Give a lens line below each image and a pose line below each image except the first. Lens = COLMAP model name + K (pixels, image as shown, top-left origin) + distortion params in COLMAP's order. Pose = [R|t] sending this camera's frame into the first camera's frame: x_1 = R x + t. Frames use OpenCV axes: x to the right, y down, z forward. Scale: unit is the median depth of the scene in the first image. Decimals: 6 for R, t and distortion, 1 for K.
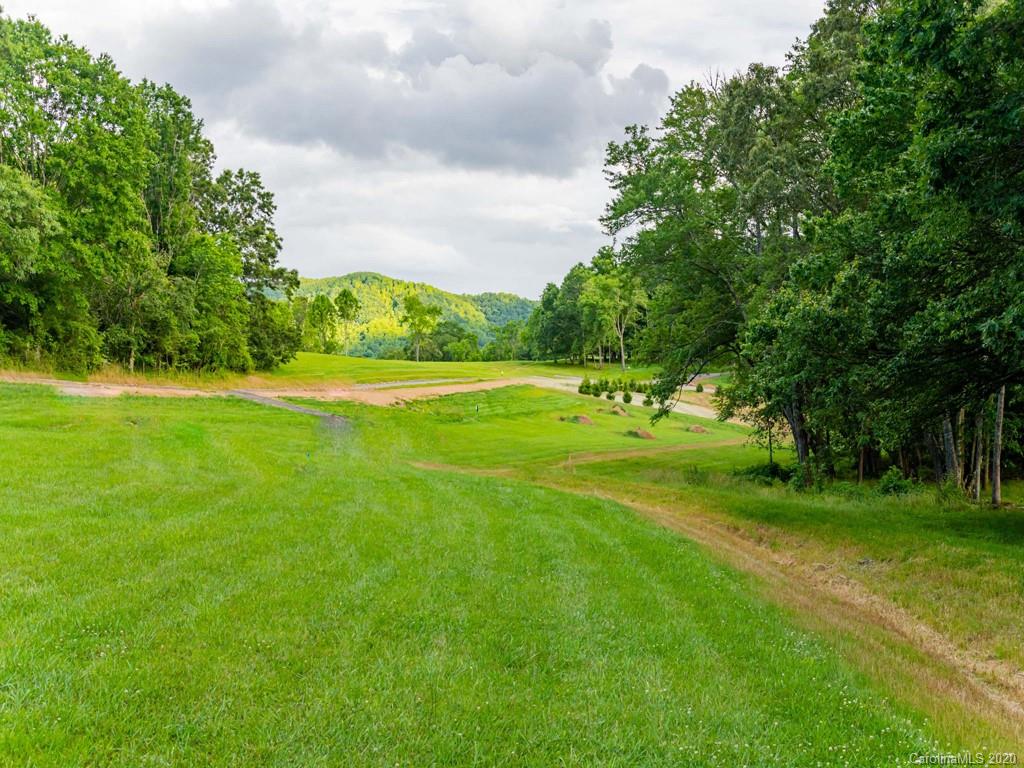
lens RADIAL K [[1189.1, 0, 509.4], [0, 1189.1, 381.4], [0, 0, 1]] dist [-0.022355, 0.000000]
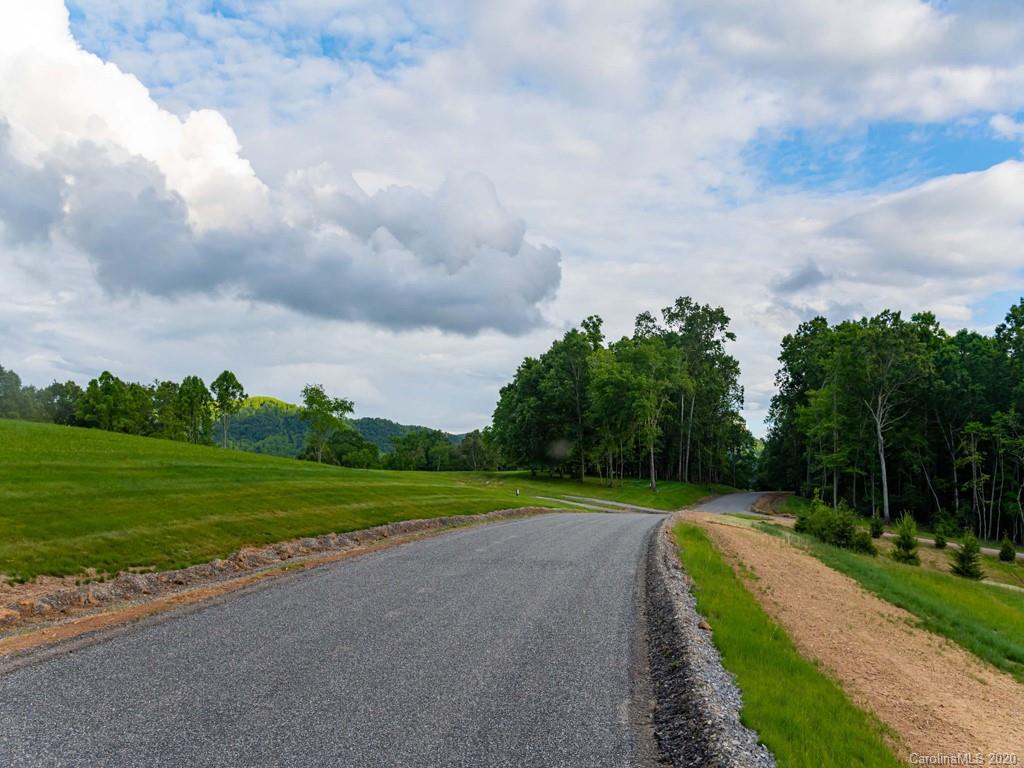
lens RADIAL K [[946.3, 0, 518.8], [0, 946.3, 380.0], [0, 0, 1]] dist [-0.021531, 0.000000]
pose [[0.989209, 0.037567, 0.141610, -0.048913], [-0.020541, 0.992583, -0.119825, -0.004951], [-0.145061, 0.115623, 0.982644, 0.477844]]
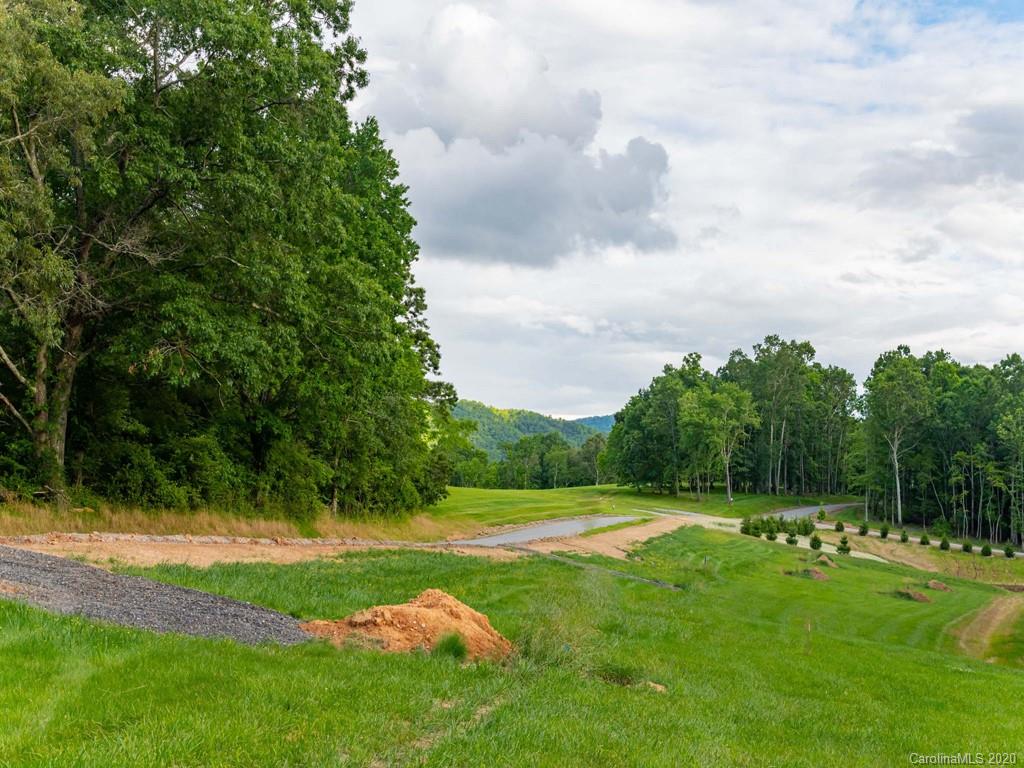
lens RADIAL K [[1392.1, 0, 499.9], [0, 1392.1, 408.8], [0, 0, 1]] dist [-0.016505, 0.000000]
pose [[0.999600, 0.014360, 0.024367, -0.085722], [-0.012676, 0.997611, -0.067915, -0.006395], [-0.025284, 0.067579, 0.997393, 0.025789]]
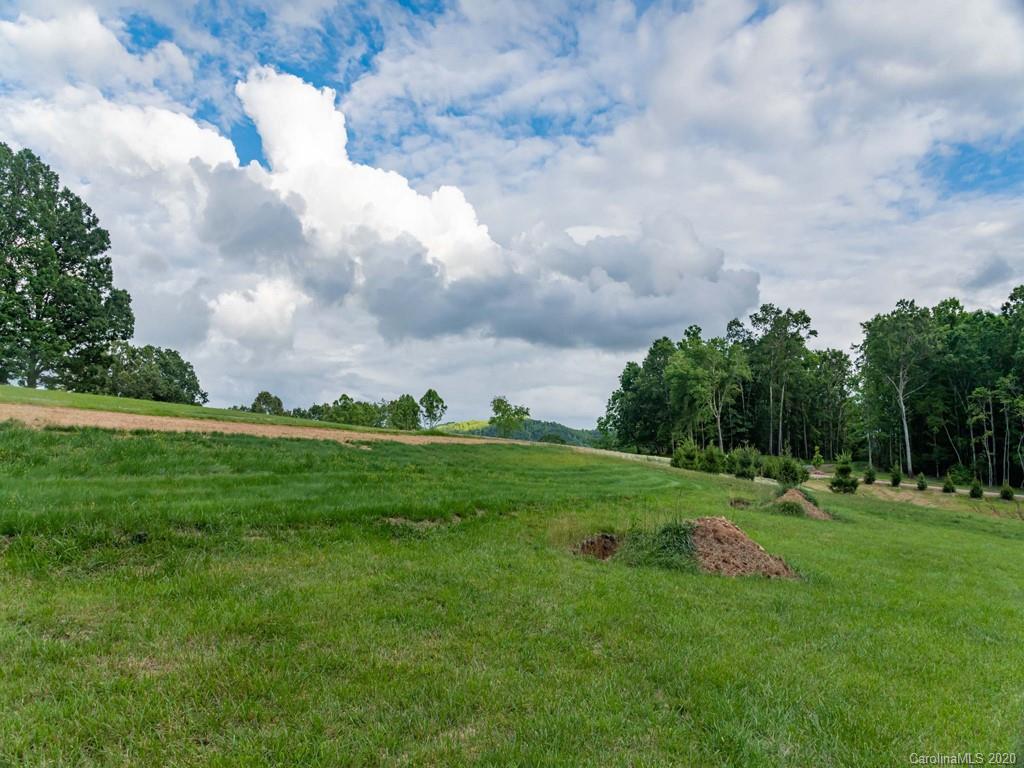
lens RADIAL K [[796.5, 0, 493.9], [0, 796.5, 413.5], [0, 0, 1]] dist [-0.065860, 0.030840]
pose [[0.988360, -0.020376, -0.150760, 0.022701], [0.005755, 0.995288, -0.096789, 0.011322], [0.152021, 0.094795, 0.983821, 0.420621]]
